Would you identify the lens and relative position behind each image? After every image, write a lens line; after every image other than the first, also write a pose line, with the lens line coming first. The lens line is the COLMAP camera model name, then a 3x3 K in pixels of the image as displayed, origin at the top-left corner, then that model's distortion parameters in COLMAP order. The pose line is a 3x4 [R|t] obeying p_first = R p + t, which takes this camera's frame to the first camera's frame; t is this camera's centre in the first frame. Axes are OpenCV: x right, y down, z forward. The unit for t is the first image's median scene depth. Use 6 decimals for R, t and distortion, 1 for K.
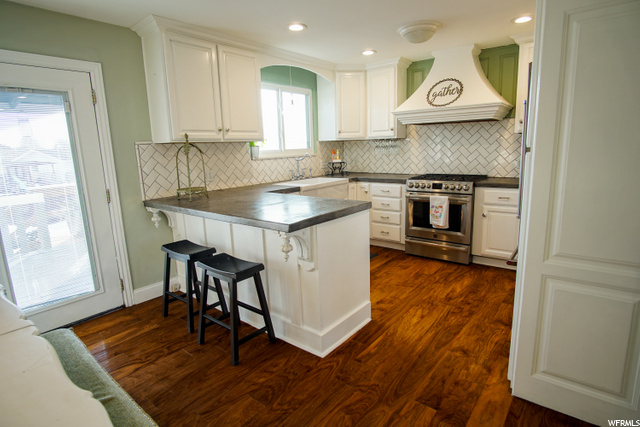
lens RADIAL K [[342.8, 0, 320.2], [0, 342.8, 212.5], [0, 0, 1]] dist [-0.025262, 0.001672]
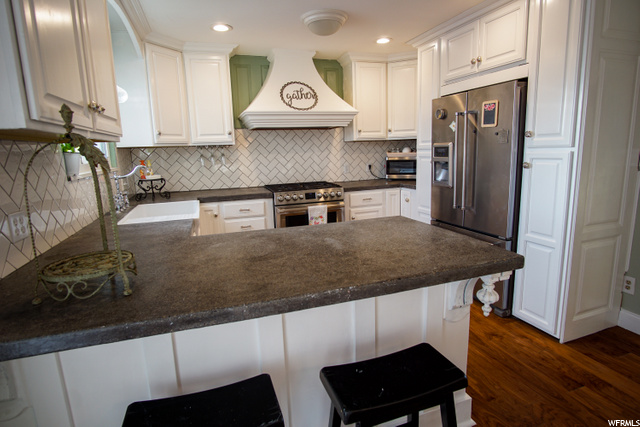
lens RADIAL K [[342.8, 0, 320.7], [0, 342.8, 211.6], [0, 0, 1]] dist [-0.025262, 0.001672]
pose [[0.531413, -0.138473, 0.835718, -0.426969], [0.175357, 0.983162, 0.051398, -0.078695], [-0.828764, 0.119236, 0.546748, 0.478104]]
